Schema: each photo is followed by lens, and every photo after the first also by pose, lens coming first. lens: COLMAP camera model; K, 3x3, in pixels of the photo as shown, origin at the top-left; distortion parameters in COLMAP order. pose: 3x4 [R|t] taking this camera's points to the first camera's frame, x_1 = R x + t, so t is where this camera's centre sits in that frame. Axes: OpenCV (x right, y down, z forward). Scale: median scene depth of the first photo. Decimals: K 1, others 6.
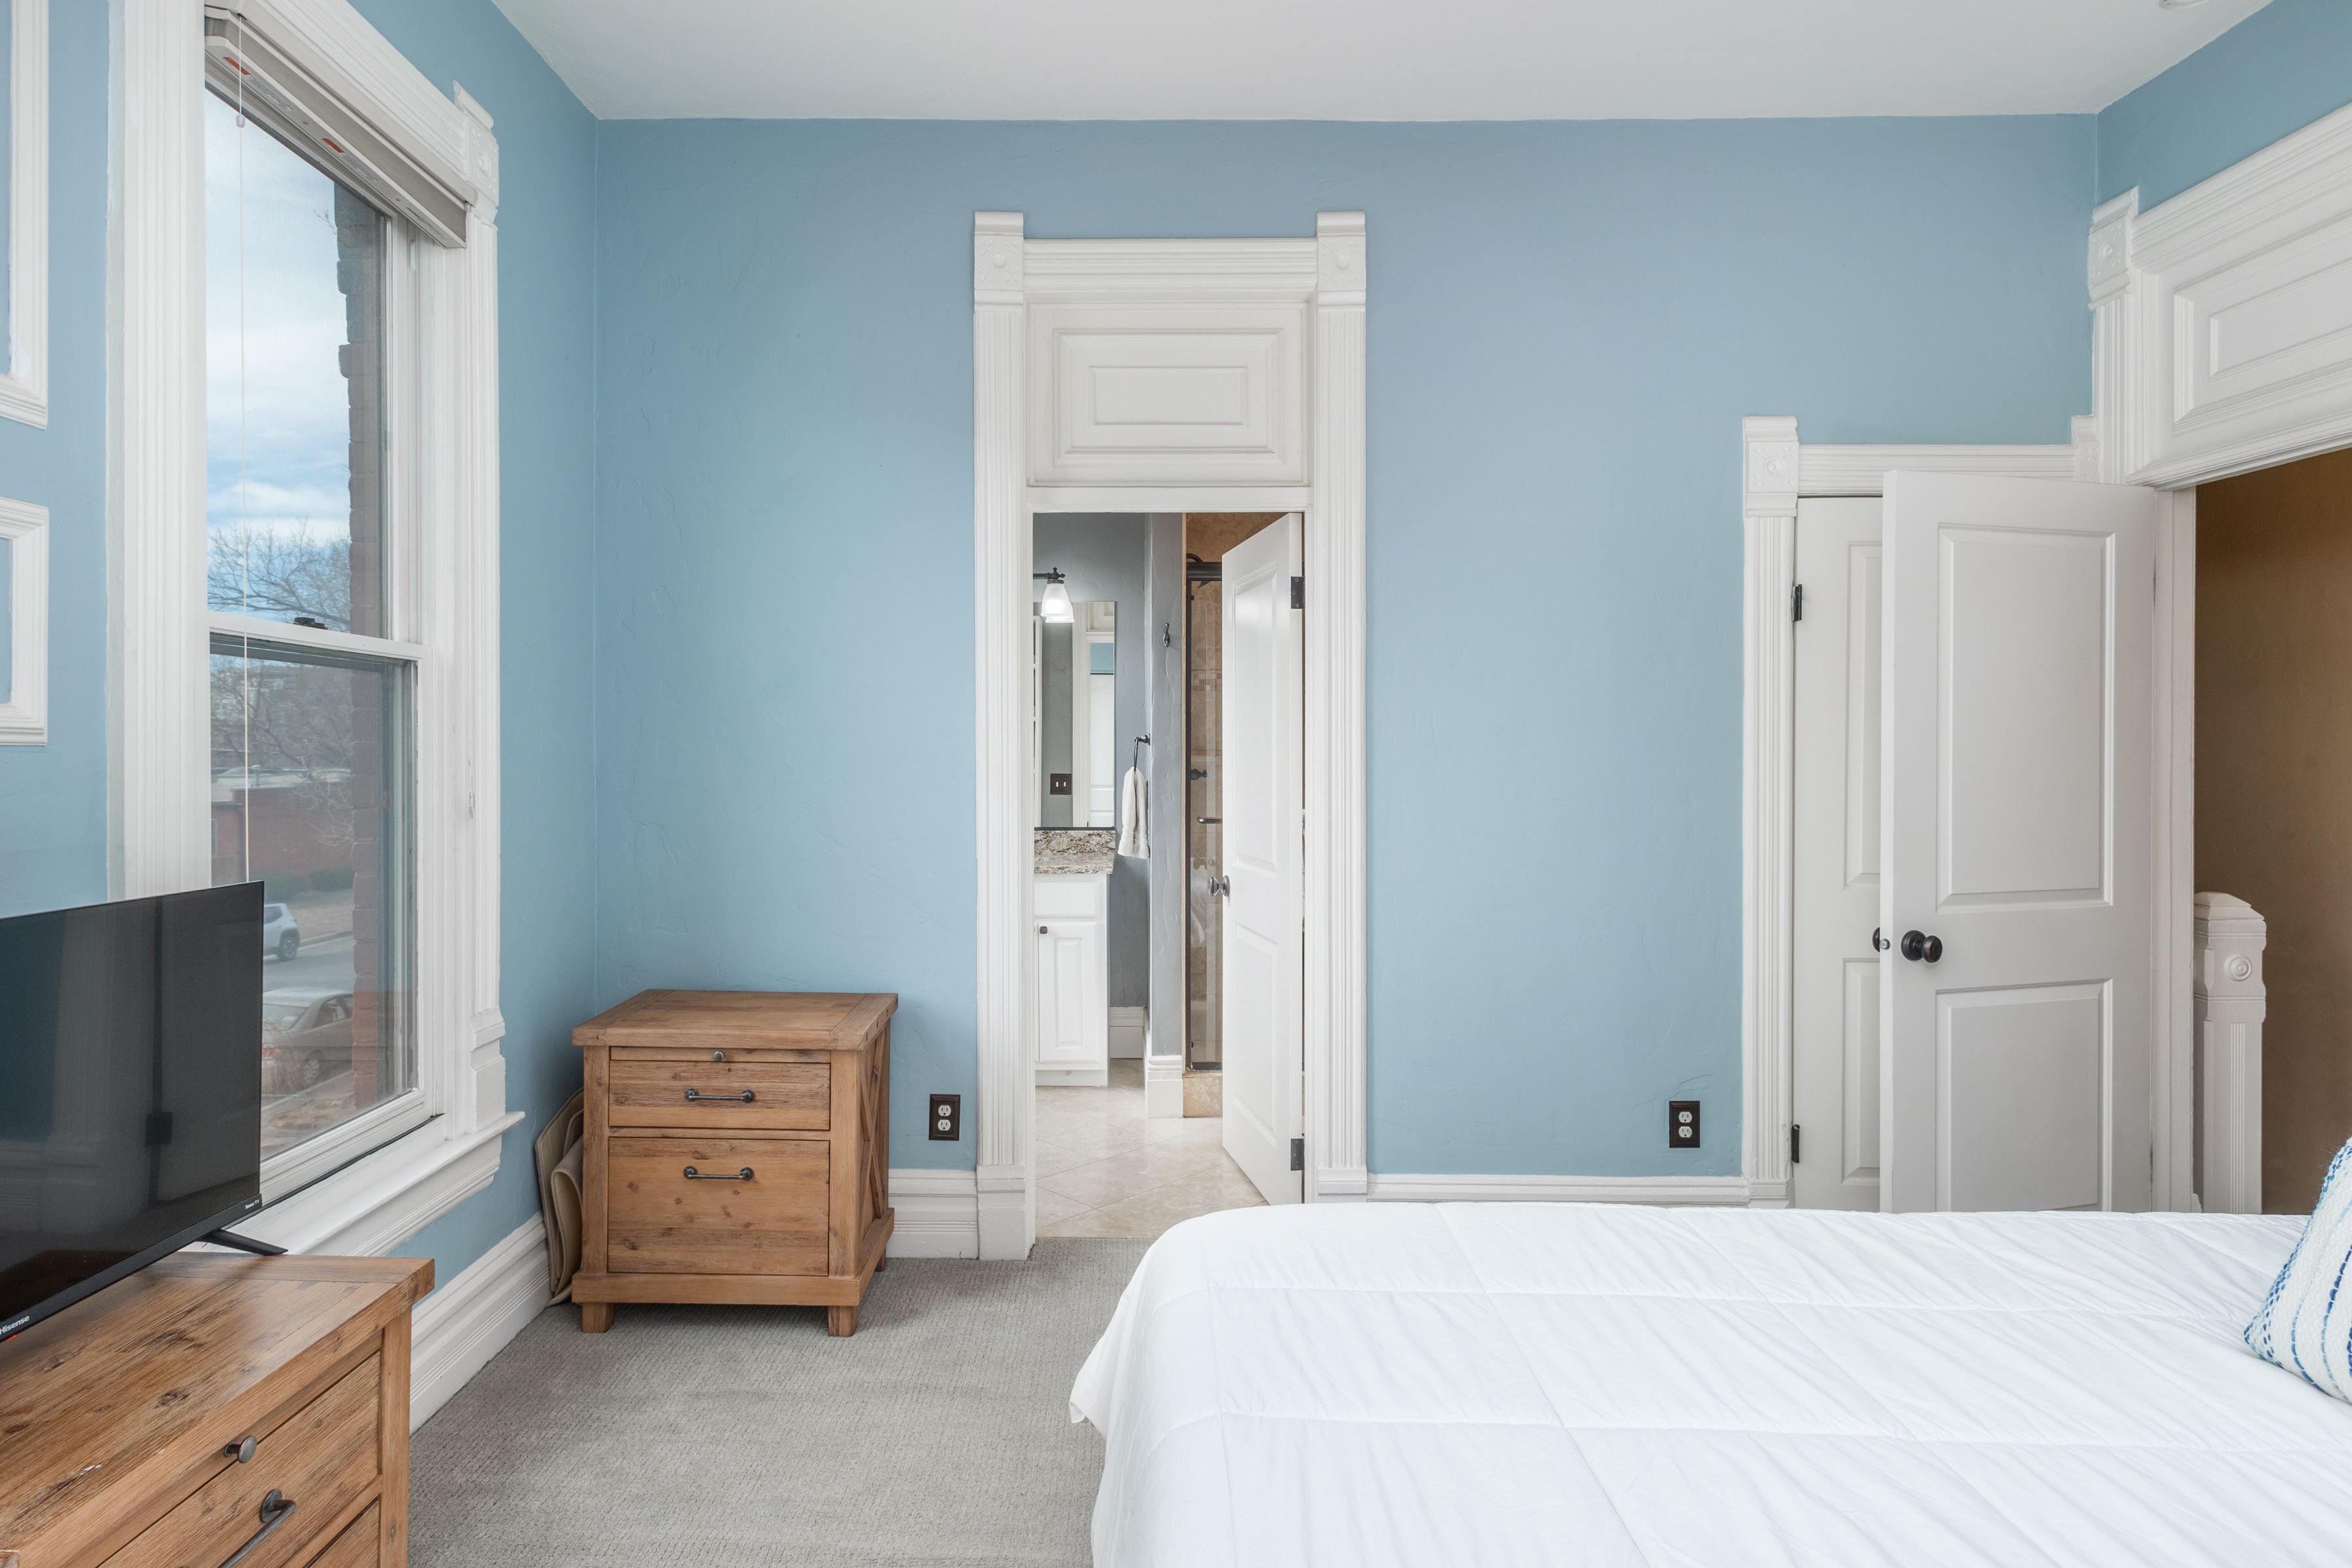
lens RADIAL K [[1101.6, 0, 1177.1], [0, 1101.6, 769.8], [0, 0, 1]] dist [-0.015621, 0.005897]
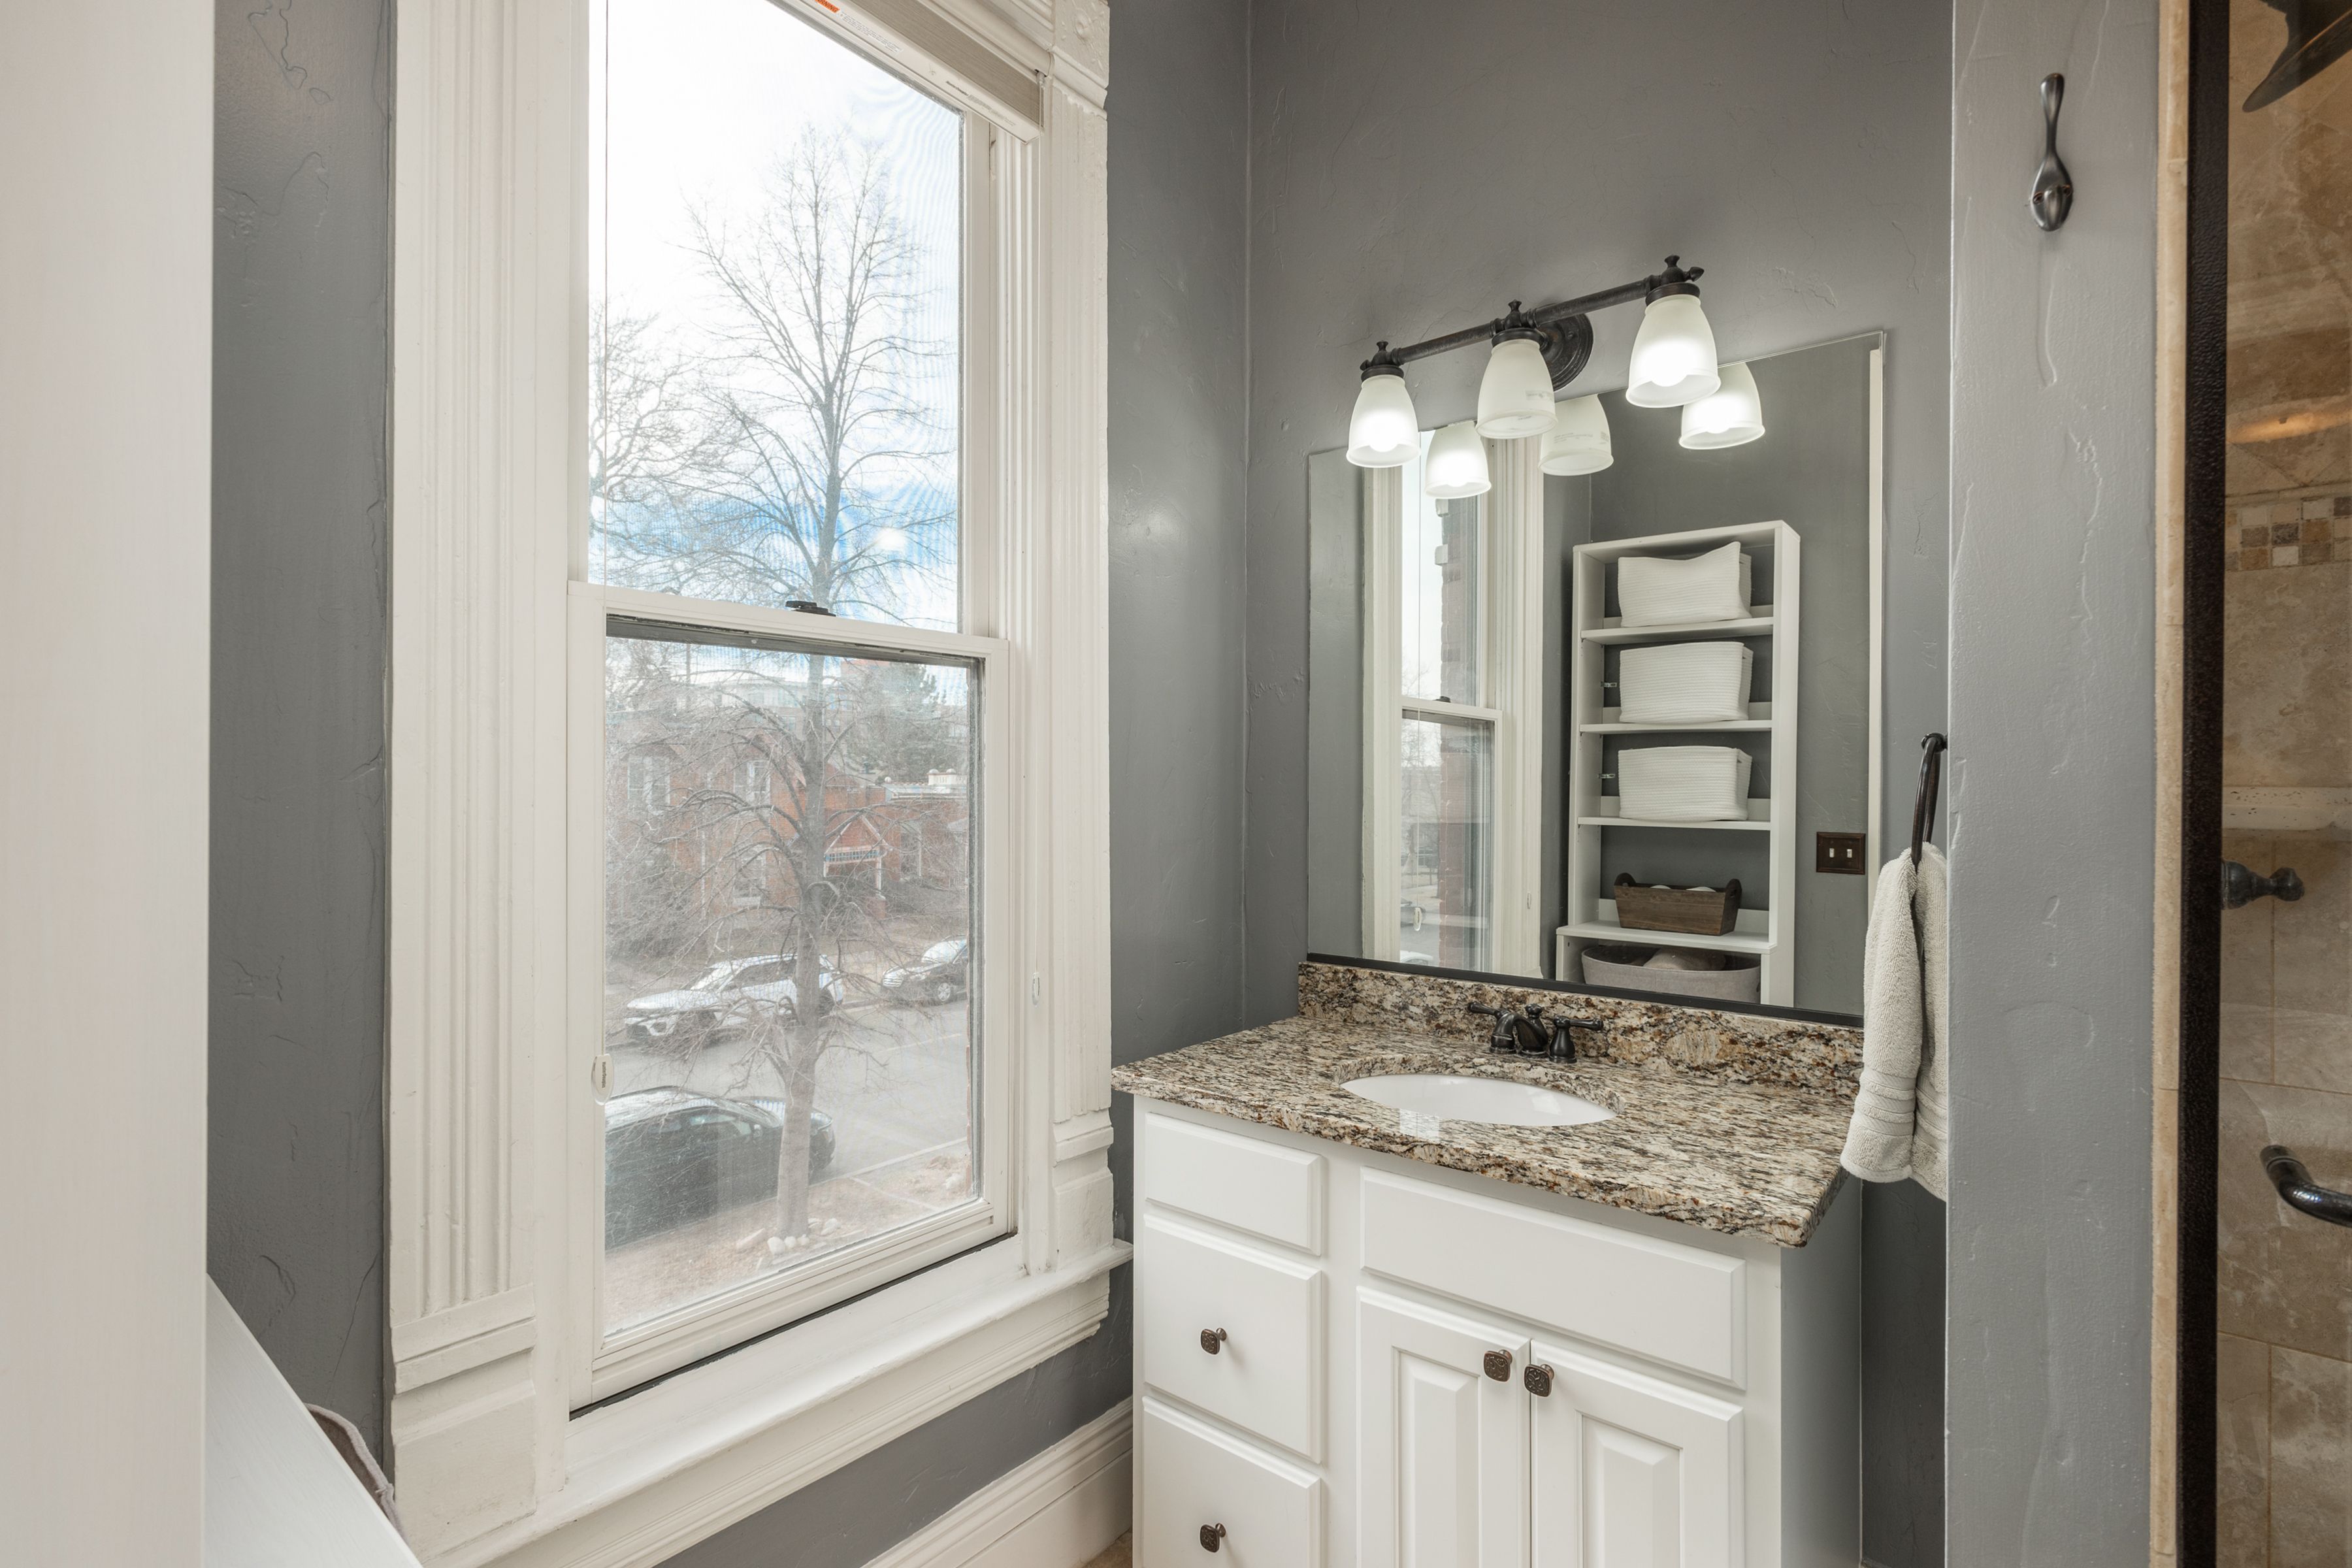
lens RADIAL K [[1096.9, 0, 1206.6], [0, 1096.9, 791.9], [0, 0, 1]] dist [-0.010691, 0.001609]
pose [[0.757291, 0.007730, -0.653032, 0.003228], [-0.016579, 0.999835, -0.007391, -0.010094], [0.652867, 0.016424, 0.757294, 0.648210]]
